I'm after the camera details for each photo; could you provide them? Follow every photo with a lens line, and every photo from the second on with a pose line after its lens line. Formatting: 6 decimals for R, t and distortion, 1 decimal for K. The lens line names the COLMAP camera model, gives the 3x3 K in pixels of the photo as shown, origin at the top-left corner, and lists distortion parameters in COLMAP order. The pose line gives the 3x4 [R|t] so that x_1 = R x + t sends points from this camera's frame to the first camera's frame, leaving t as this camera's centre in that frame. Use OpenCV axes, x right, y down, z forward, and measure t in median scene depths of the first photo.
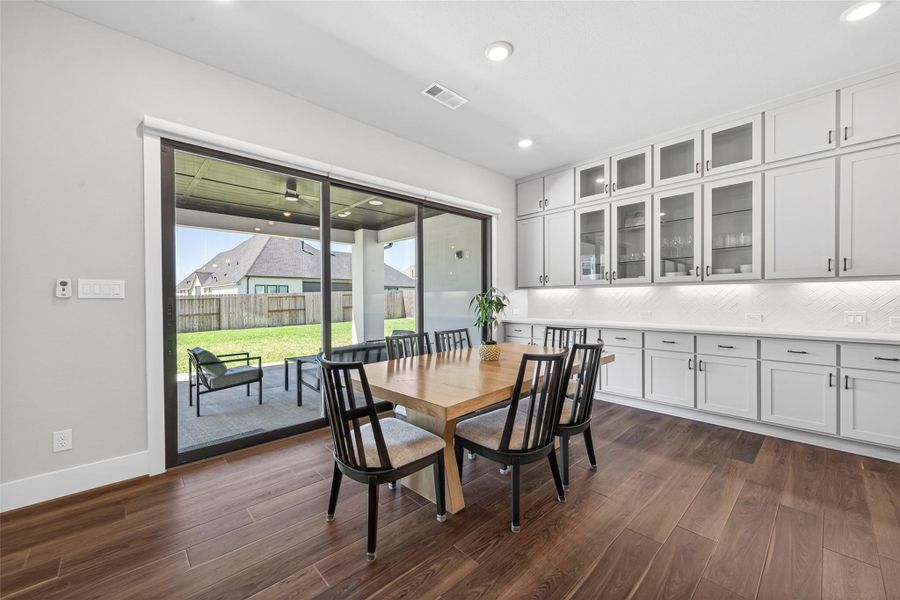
lens RADIAL K [[352.5, 0, 453.0], [0, 352.5, 300.1], [0, 0, 1]] dist [0.009110, -0.001477]
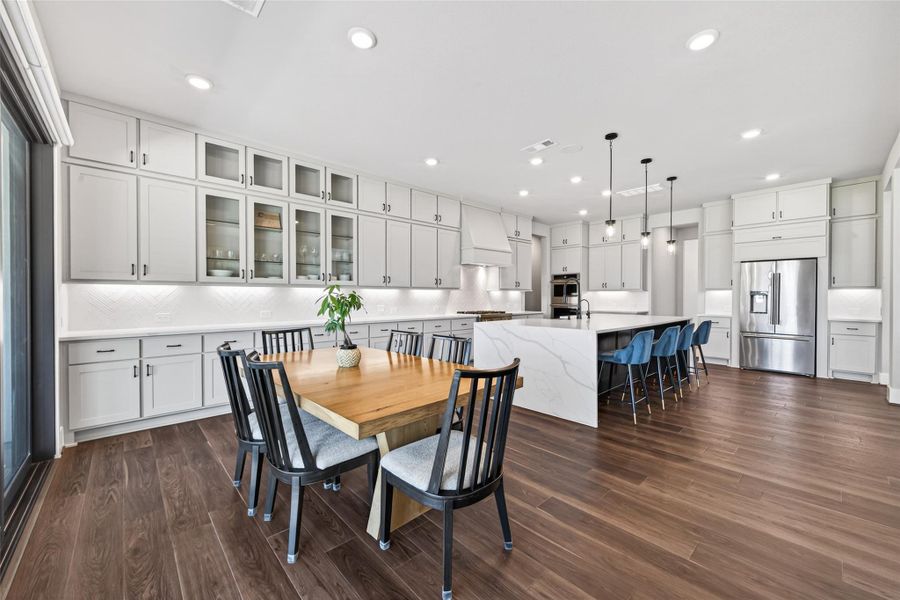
lens RADIAL K [[352.5, 0, 450.9], [0, 352.5, 302.7], [0, 0, 1]] dist [0.009110, -0.001477]
pose [[0.004796, -0.013382, 0.999899, -0.457320], [0.003491, 0.999905, 0.013365, -0.002955], [-0.999982, 0.003426, 0.004842, 0.427467]]
